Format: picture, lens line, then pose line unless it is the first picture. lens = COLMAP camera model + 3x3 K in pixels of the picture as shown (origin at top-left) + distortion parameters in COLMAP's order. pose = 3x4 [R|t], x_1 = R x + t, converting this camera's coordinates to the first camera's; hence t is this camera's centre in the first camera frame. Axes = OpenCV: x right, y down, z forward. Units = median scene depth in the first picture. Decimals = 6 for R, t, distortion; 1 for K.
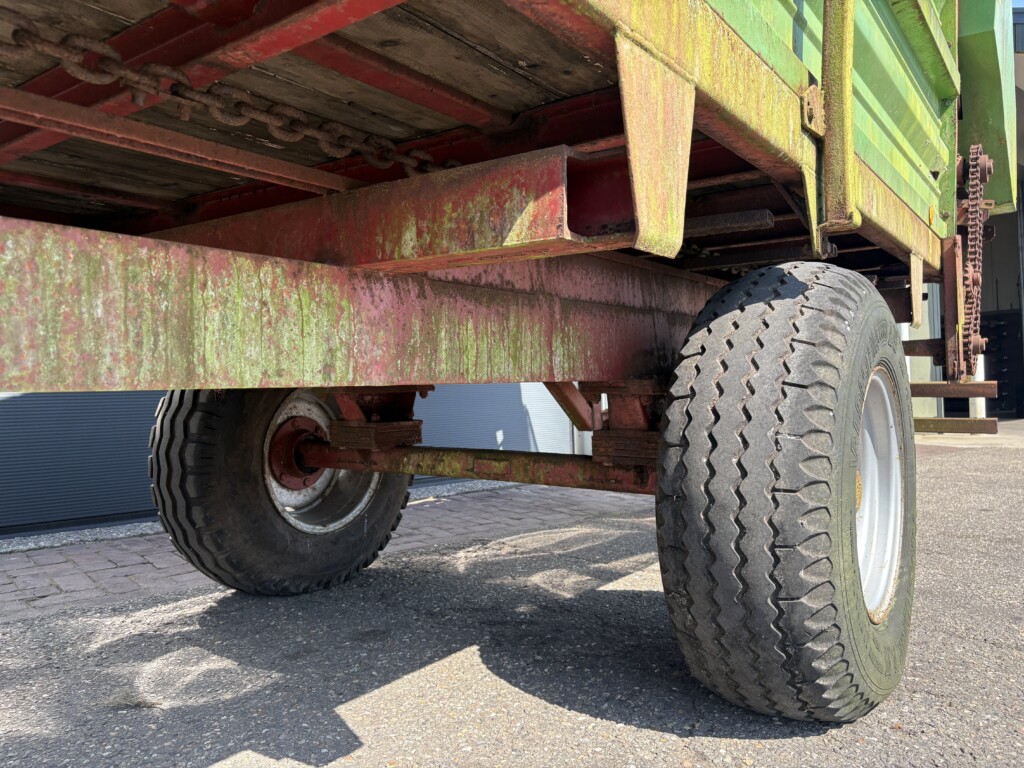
lens RADIAL K [[778.1, 0, 512.0], [0, 778.1, 384.0], [0, 0, 1]] dist [0.059075, -0.063654]
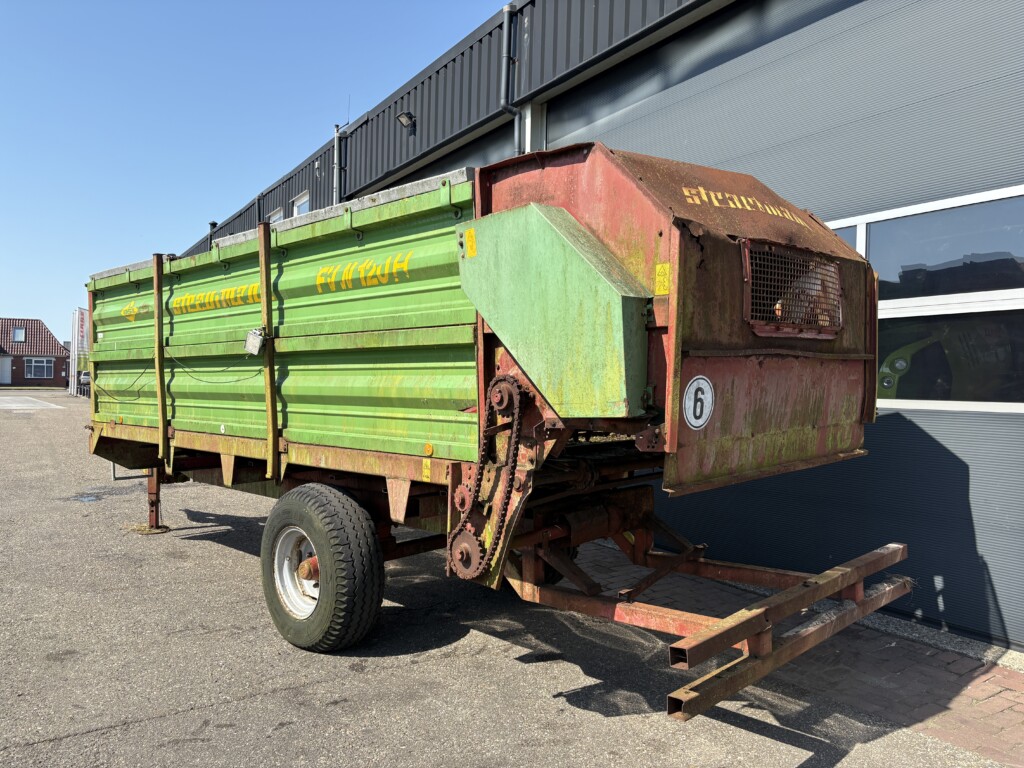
lens RADIAL K [[778.1, 0, 512.0], [0, 778.1, 384.0], [0, 0, 1]] dist [0.059075, -0.063654]
pose [[-0.161074, 0.028503, -0.986531, 2.490372], [0.003296, 0.999593, 0.028343, -0.487371], [0.986937, 0.001314, -0.161103, 1.802170]]
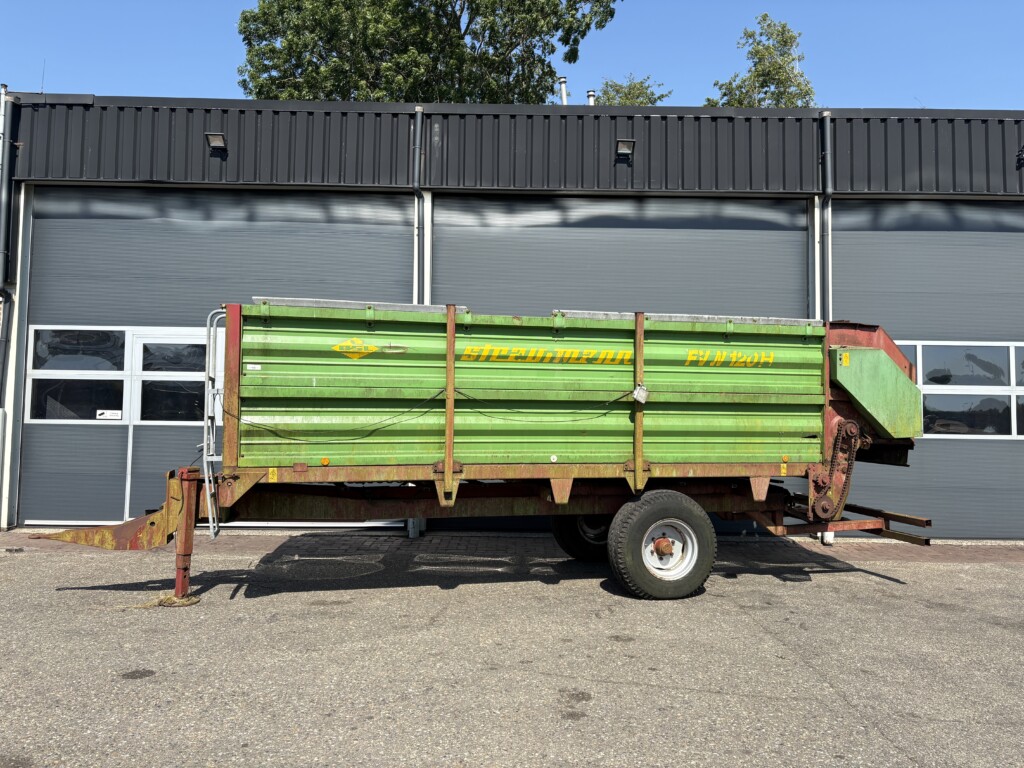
lens RADIAL K [[778.1, 0, 512.0], [0, 778.1, 384.0], [0, 0, 1]] dist [0.059075, -0.063654]
pose [[0.756740, 0.005005, -0.653697, 2.070690], [-0.026484, 0.999384, -0.023006, -0.501791], [0.653179, 0.034722, 0.756407, -2.185151]]
